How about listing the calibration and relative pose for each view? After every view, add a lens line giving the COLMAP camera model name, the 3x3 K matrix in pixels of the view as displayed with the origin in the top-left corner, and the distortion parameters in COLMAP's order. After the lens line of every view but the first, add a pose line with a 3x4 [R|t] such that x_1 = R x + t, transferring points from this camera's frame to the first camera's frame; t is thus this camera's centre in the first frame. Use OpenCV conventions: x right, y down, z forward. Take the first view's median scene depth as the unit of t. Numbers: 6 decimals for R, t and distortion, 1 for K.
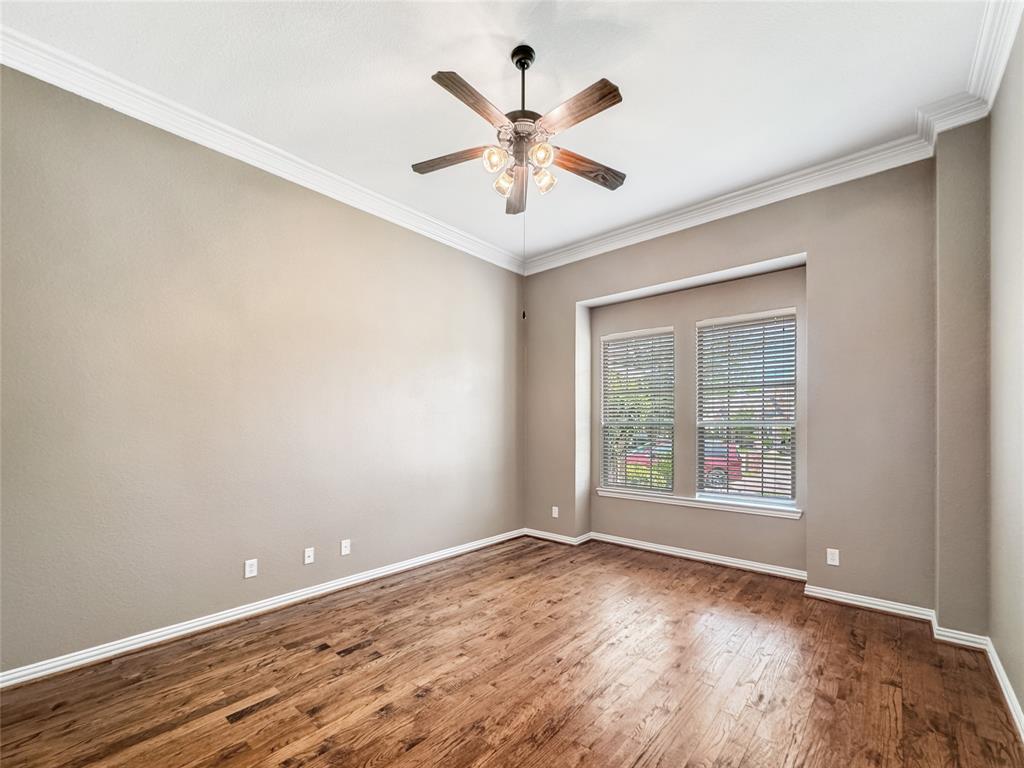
lens RADIAL K [[425.7, 0, 512.5], [0, 425.7, 383.2], [0, 0, 1]] dist [-0.001266, 0.000229]
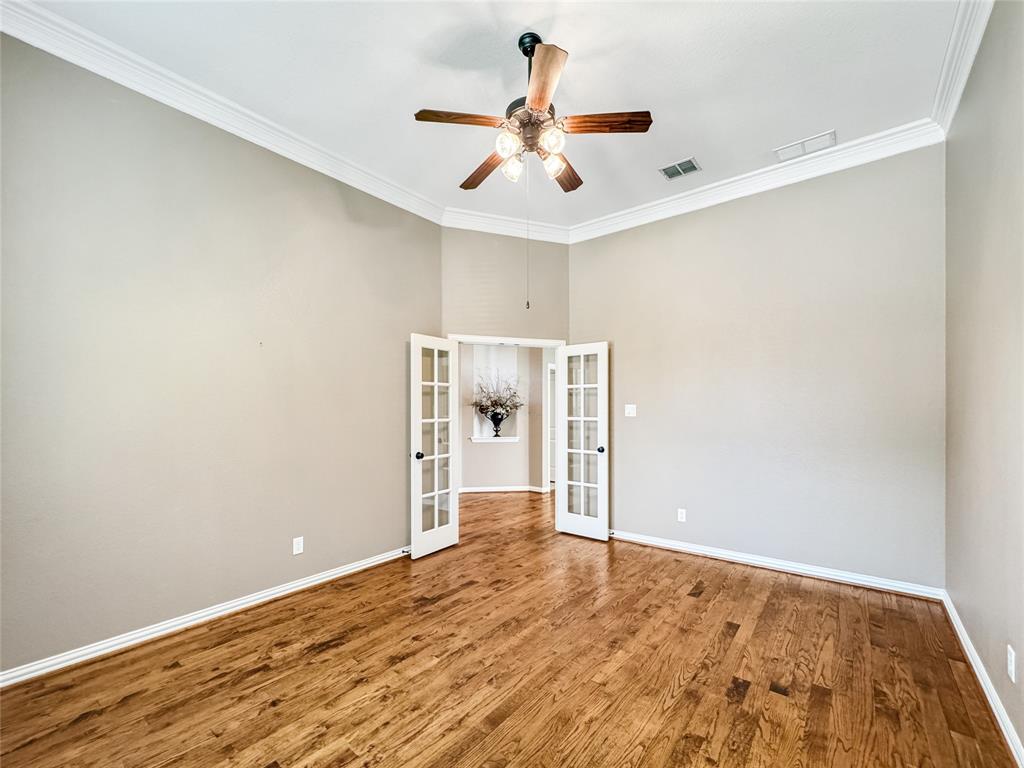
lens RADIAL K [[425.7, 0, 512.5], [0, 425.7, 383.2], [0, 0, 1]] dist [-0.001266, 0.000229]
pose [[-0.998734, 0.000480, -0.050308, 0.105476], [0.008483, 0.987243, -0.158997, 0.174244], [0.049590, -0.159222, -0.985997, 1.923918]]
